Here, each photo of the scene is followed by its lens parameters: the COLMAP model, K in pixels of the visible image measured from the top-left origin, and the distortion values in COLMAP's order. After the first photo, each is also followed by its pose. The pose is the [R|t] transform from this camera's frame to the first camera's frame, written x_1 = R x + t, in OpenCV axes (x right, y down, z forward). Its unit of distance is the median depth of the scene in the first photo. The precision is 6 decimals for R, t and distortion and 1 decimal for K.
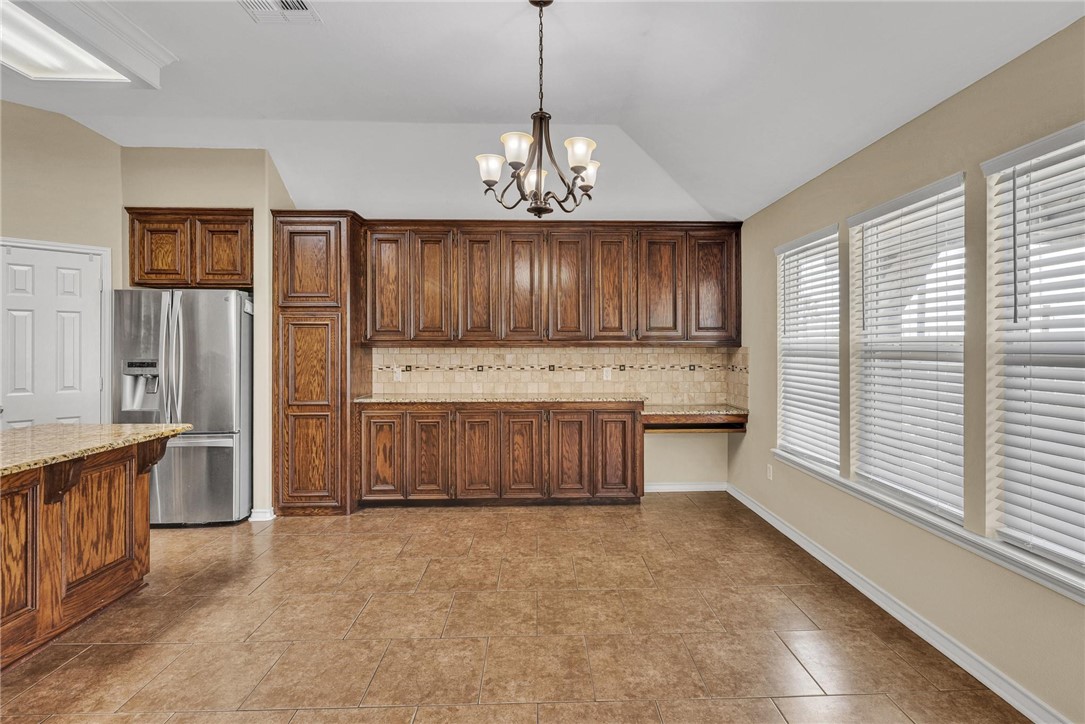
lens RADIAL K [[537.4, 0, 534.8], [0, 537.4, 351.7], [0, 0, 1]] dist [-0.002142, -0.001050]
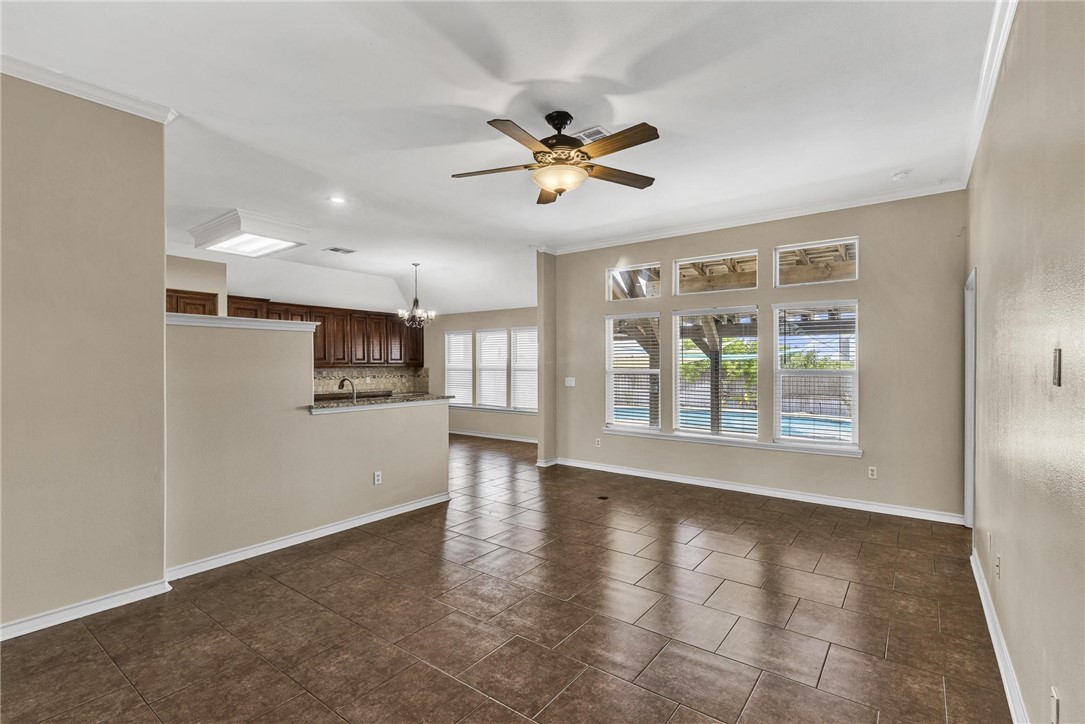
lens RADIAL K [[503.3, 0, 547.6], [0, 503.3, 364.6], [0, 0, 1]] dist [0.002397, -0.000201]
pose [[0.621768, -0.003061, 0.783196, -1.204180], [0.009033, 0.999954, -0.003263, -0.008473], [-0.783150, 0.009103, 0.621767, -0.982259]]
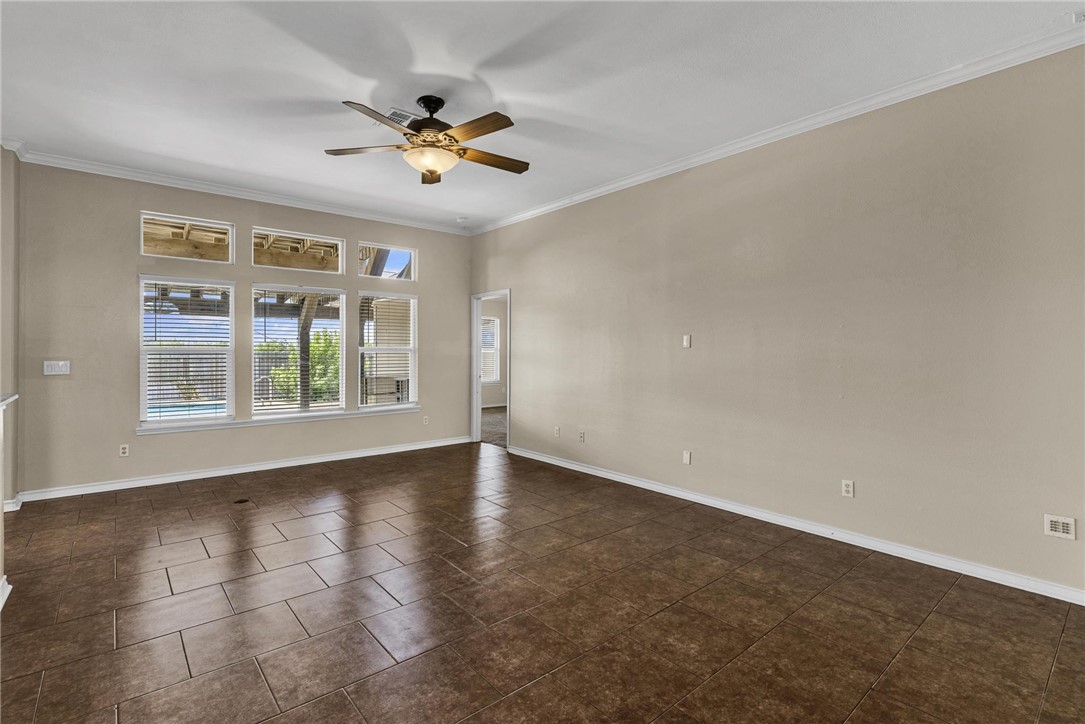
lens RADIAL K [[511.9, 0, 535.3], [0, 511.9, 353.3], [0, 0, 1]] dist [0.001591, -0.000314]
pose [[-0.621842, -0.007974, 0.783102, -1.338078], [0.006597, 0.999859, 0.015419, 0.003167], [-0.783115, 0.014754, -0.621702, -0.130439]]
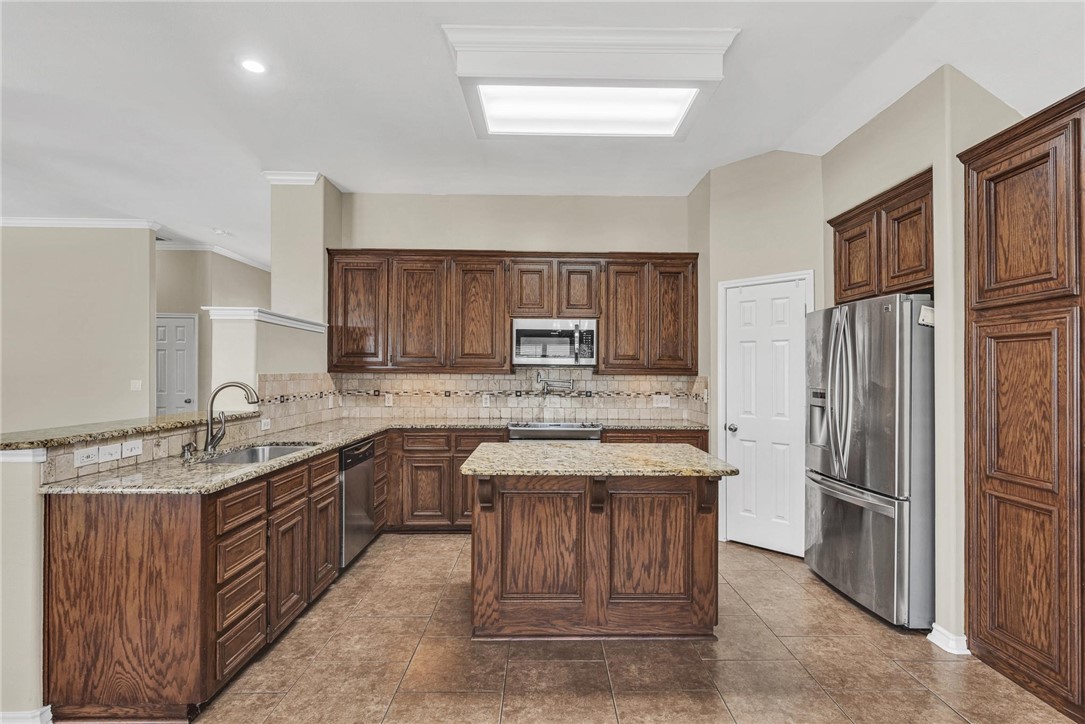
lens RADIAL K [[511.9, 0, 563.2], [0, 511.9, 376.1], [0, 0, 1]] dist [0.001591, -0.000314]
pose [[0.014973, 0.005879, -0.999871, 0.092729], [-0.019647, 0.999791, 0.005584, -0.003651], [0.999695, 0.019560, 0.015085, 0.519161]]
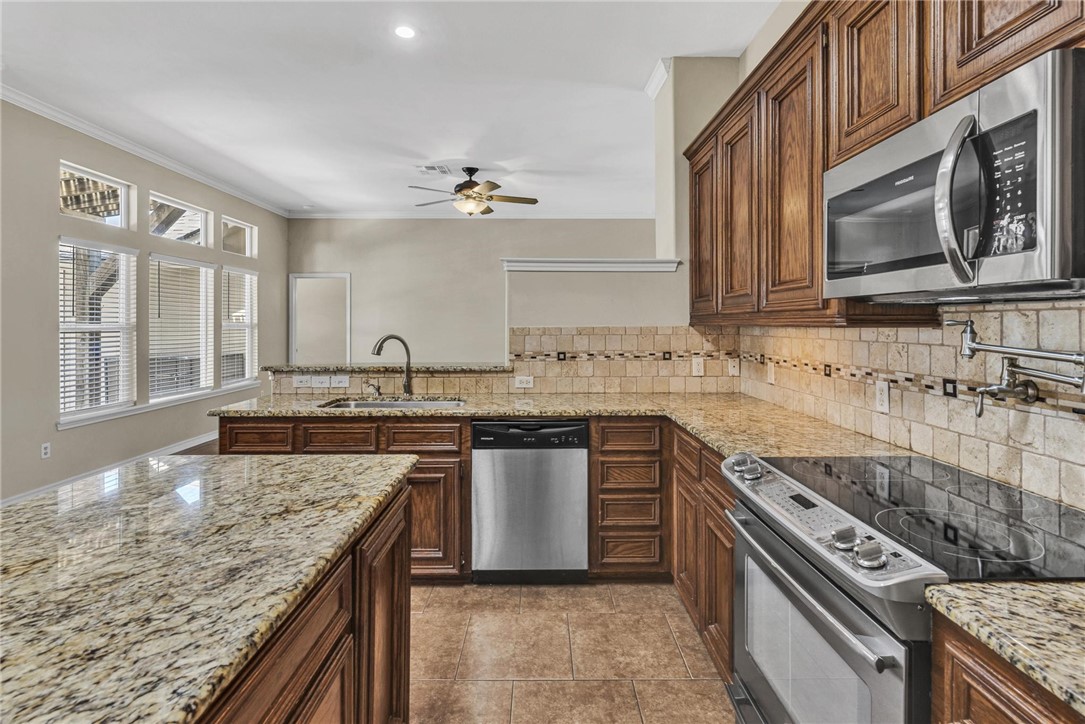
lens RADIAL K [[511.9, 0, 538.7], [0, 511.9, 321.7], [0, 0, 1]] dist [0.001591, -0.000314]
pose [[-0.999617, 0.004121, 0.027350, -0.791047], [0.004389, 0.999943, 0.009733, -0.009058], [-0.027308, 0.009850, -0.999579, 0.821601]]
